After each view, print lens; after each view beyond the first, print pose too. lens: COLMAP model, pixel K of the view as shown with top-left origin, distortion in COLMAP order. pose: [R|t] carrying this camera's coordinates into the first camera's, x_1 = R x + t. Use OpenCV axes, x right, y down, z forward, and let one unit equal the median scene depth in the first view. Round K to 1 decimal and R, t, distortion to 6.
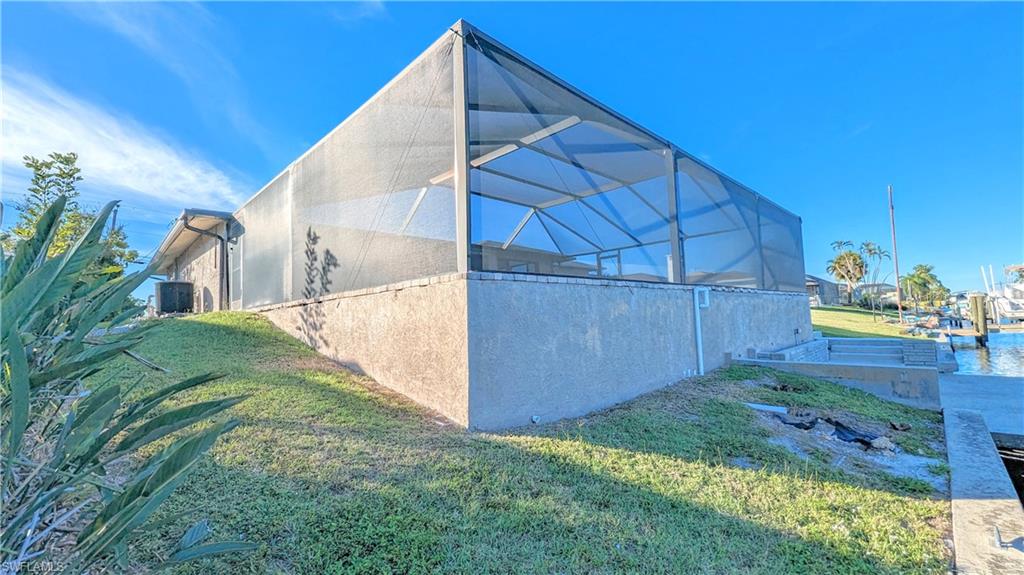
lens RADIAL K [[424.3, 0, 514.1], [0, 424.3, 291.8], [0, 0, 1]] dist [-0.001421, 0.000441]
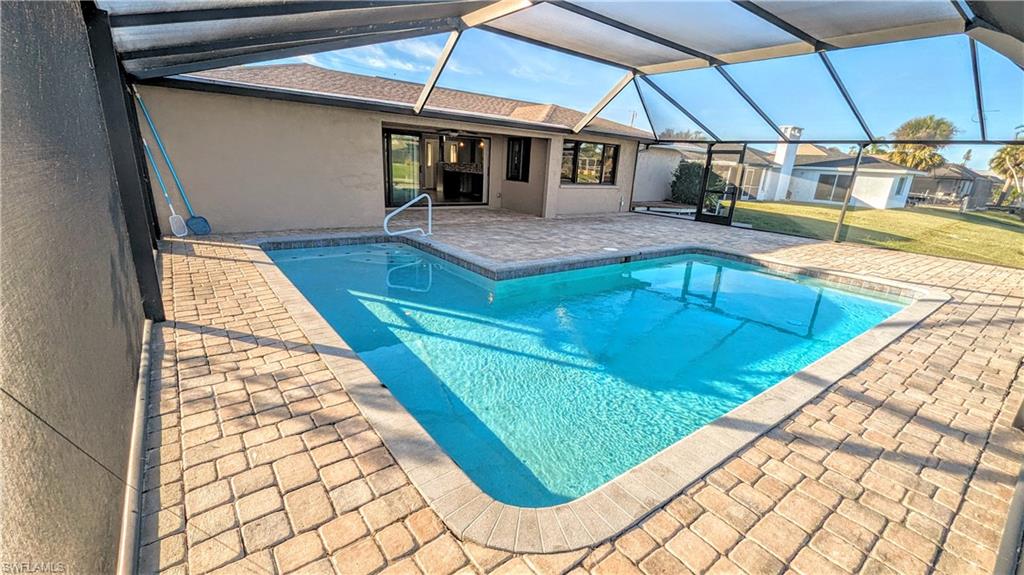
lens RADIAL K [[424.3, 0, 514.1], [0, 424.3, 291.8], [0, 0, 1]] dist [-0.001421, 0.000441]
pose [[0.987211, 0.127317, -0.095943, -0.015955], [-0.085147, 0.929892, 0.357843, -0.066702], [0.134776, -0.345097, 0.928840, 0.182505]]
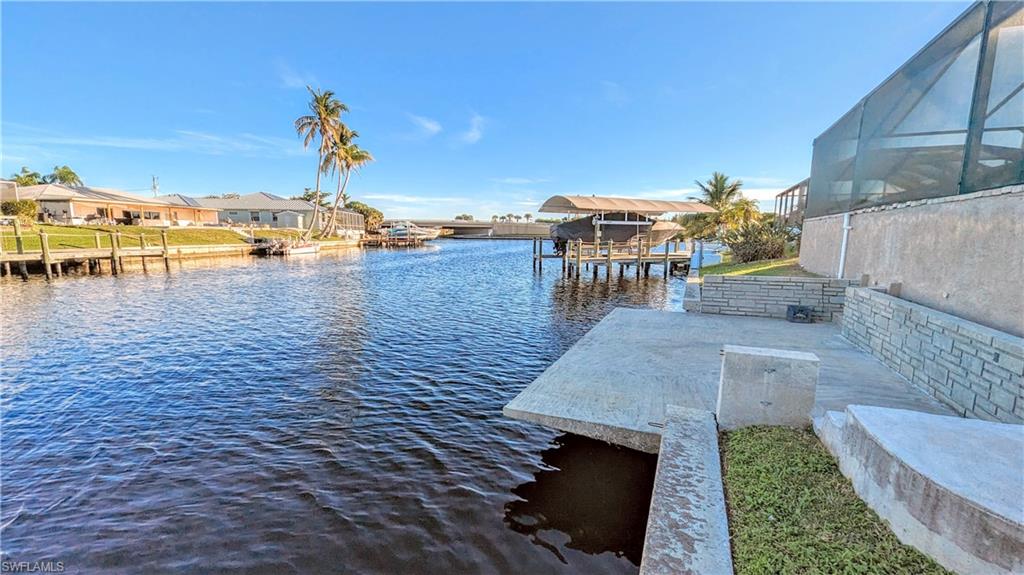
lens RADIAL K [[424.3, 0, 514.1], [0, 424.3, 291.8], [0, 0, 1]] dist [-0.001421, 0.000441]
pose [[-0.930877, 0.084173, -0.355504, 0.557126], [0.055039, 0.994301, 0.091304, 0.016305], [0.361163, 0.065426, -0.930205, 0.553004]]
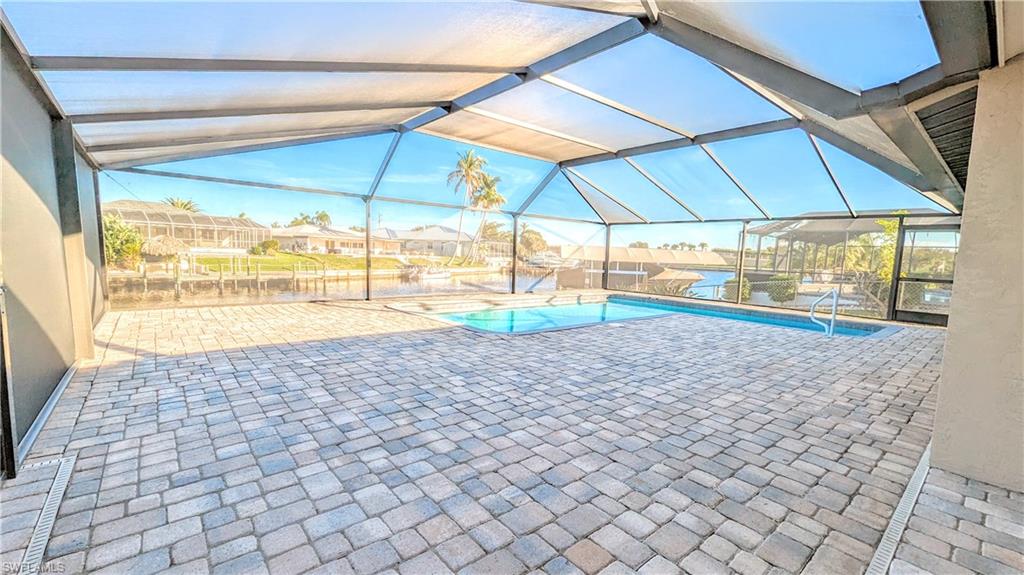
lens RADIAL K [[424.3, 0, 514.1], [0, 424.3, 291.8], [0, 0, 1]] dist [-0.001421, 0.000441]
pose [[-0.996645, -0.002115, 0.081815, 0.074575], [-0.000104, 0.999698, 0.024580, -0.018507], [-0.081842, 0.024489, -0.996344, 0.825598]]
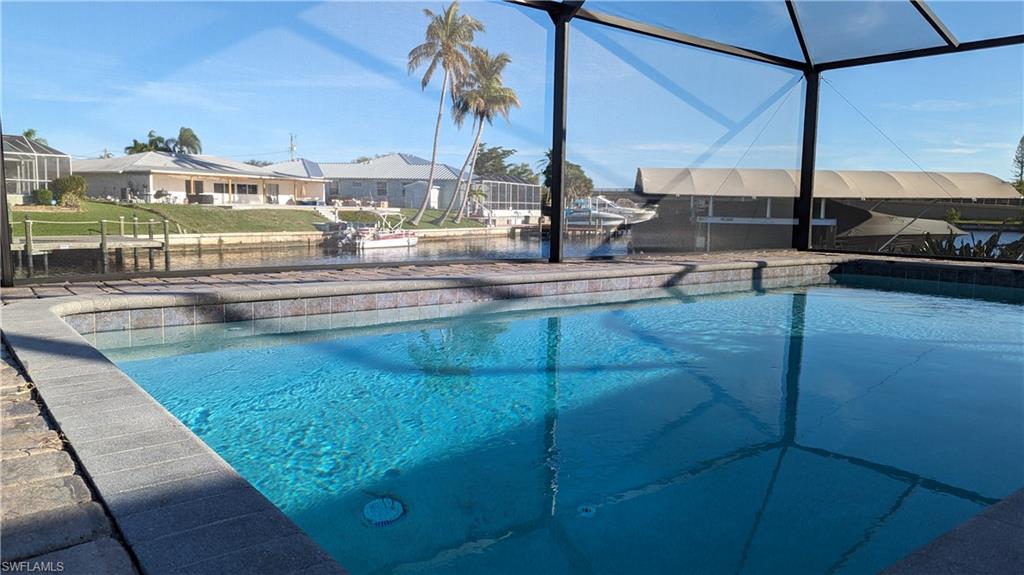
lens RADIAL K [[727.4, 0, 512.0], [0, 727.4, 287.5], [0, 0, 1]] dist [0.066357, -0.080476]
pose [[-0.993603, 0.008196, 0.112628, 0.103336], [0.013235, 0.998941, 0.044064, -0.005986], [-0.112147, 0.045273, -0.992660, 0.590266]]
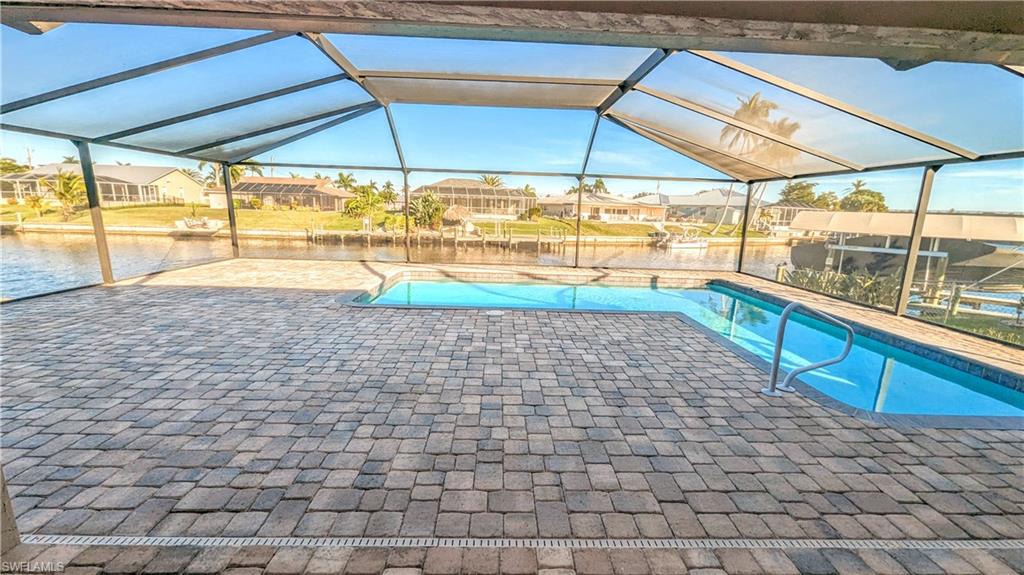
lens RADIAL K [[425.9, 0, 514.2], [0, 425.9, 291.0], [0, 0, 1]] dist [-0.000558, -0.000502]
pose [[-0.729407, -0.113511, 0.674597, -0.152805], [-0.046800, 0.992107, 0.116334, -0.029510], [-0.682478, 0.053283, -0.728962, 0.686161]]
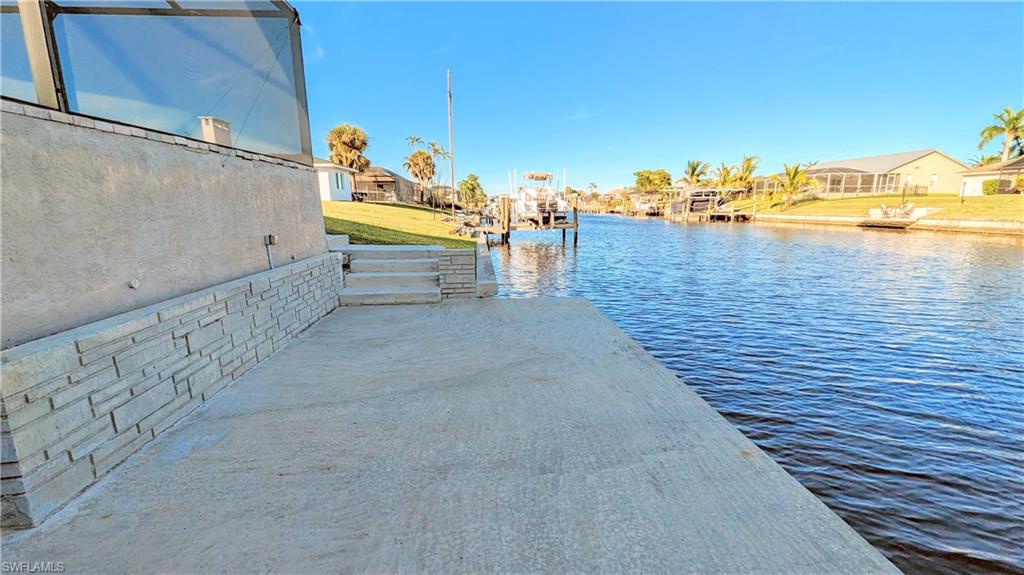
lens RADIAL K [[425.9, 0, 514.2], [0, 425.9, 291.0], [0, 0, 1]] dist [-0.000558, -0.000502]
pose [[0.648584, -0.115916, 0.752264, 0.229872], [-0.068328, 0.975478, 0.209222, 0.014146], [-0.758070, -0.187099, 0.624760, 0.230771]]
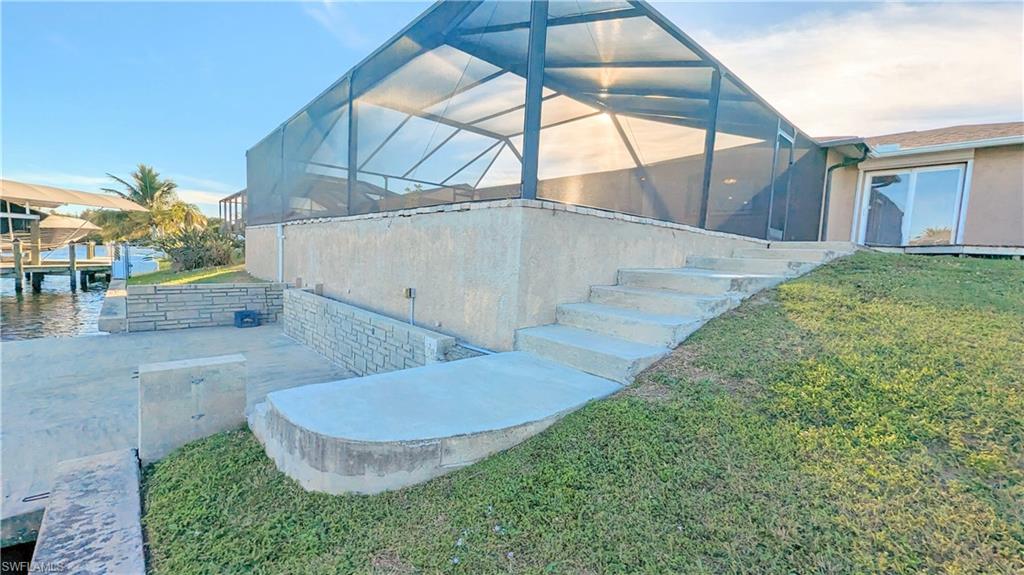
lens RADIAL K [[424.3, 0, 514.1], [0, 424.3, 291.8], [0, 0, 1]] dist [-0.001421, 0.000441]
pose [[-0.058331, 0.125599, -0.990365, 0.553805], [0.021696, 0.991979, 0.124526, 0.017129], [0.998061, -0.014223, -0.060588, 0.562837]]
